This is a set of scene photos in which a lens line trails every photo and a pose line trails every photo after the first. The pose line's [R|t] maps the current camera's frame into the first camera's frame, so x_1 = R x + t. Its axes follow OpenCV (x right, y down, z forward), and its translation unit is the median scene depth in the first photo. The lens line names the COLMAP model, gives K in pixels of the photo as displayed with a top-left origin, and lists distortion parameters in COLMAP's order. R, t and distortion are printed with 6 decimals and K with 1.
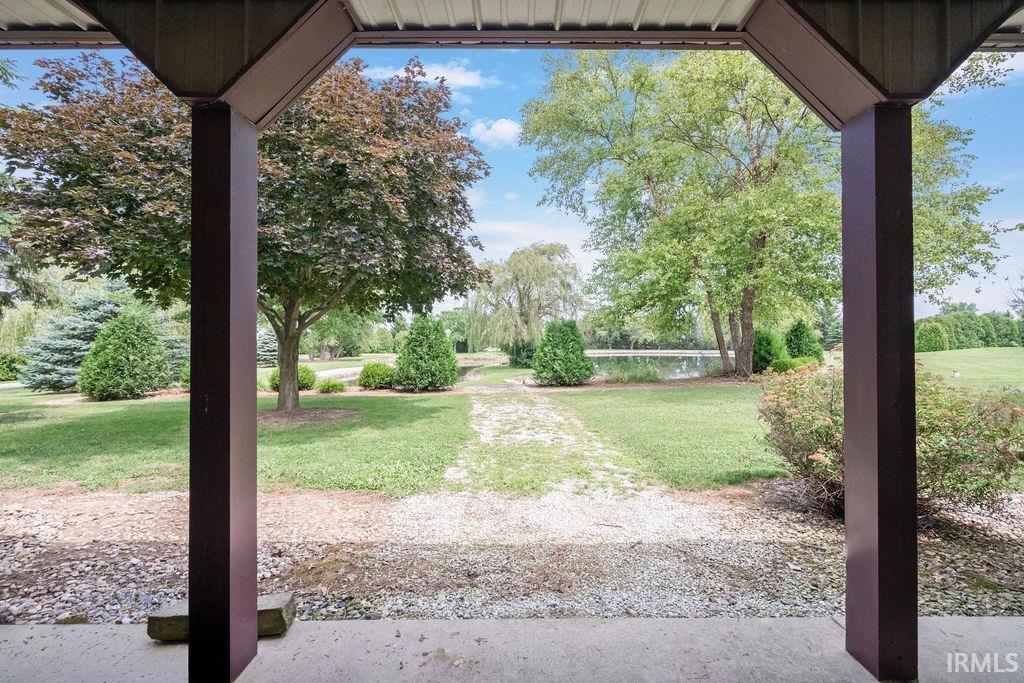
lens RADIAL K [[467.4, 0, 511.2], [0, 467.4, 337.3], [0, 0, 1]] dist [-0.000208, -0.000276]
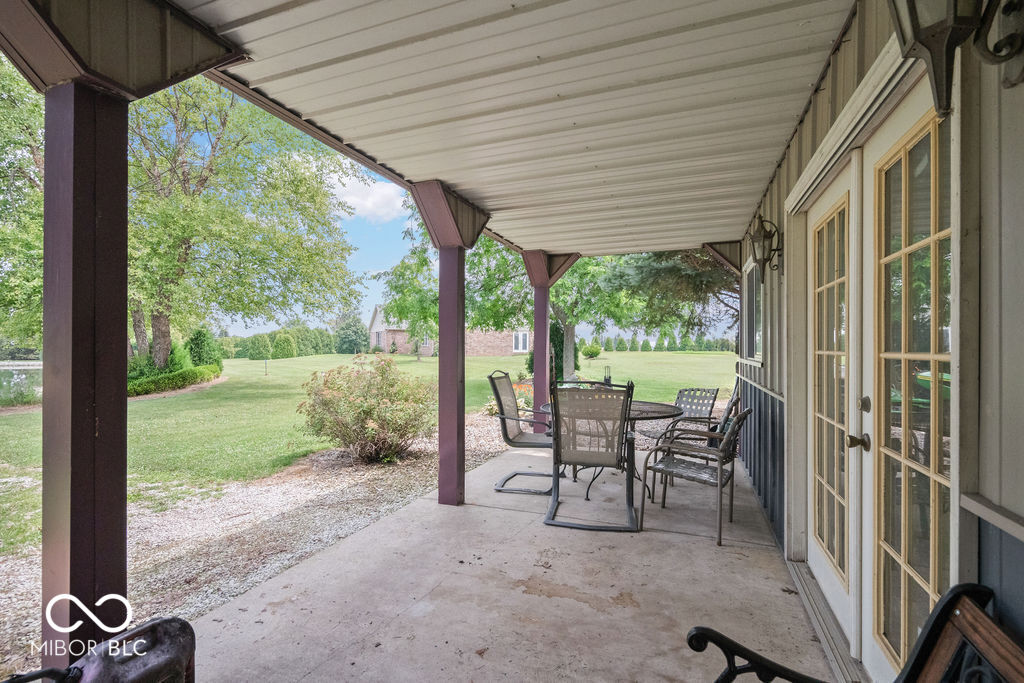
lens RADIAL K [[467.4, 0, 515.0], [0, 467.4, 345.0], [0, 0, 1]] dist [-0.000208, -0.000276]
pose [[0.361452, 0.011879, 0.932315, -0.522220], [-0.011323, 0.999901, -0.008350, -0.006266], [-0.932322, -0.007538, 0.361550, -0.023001]]
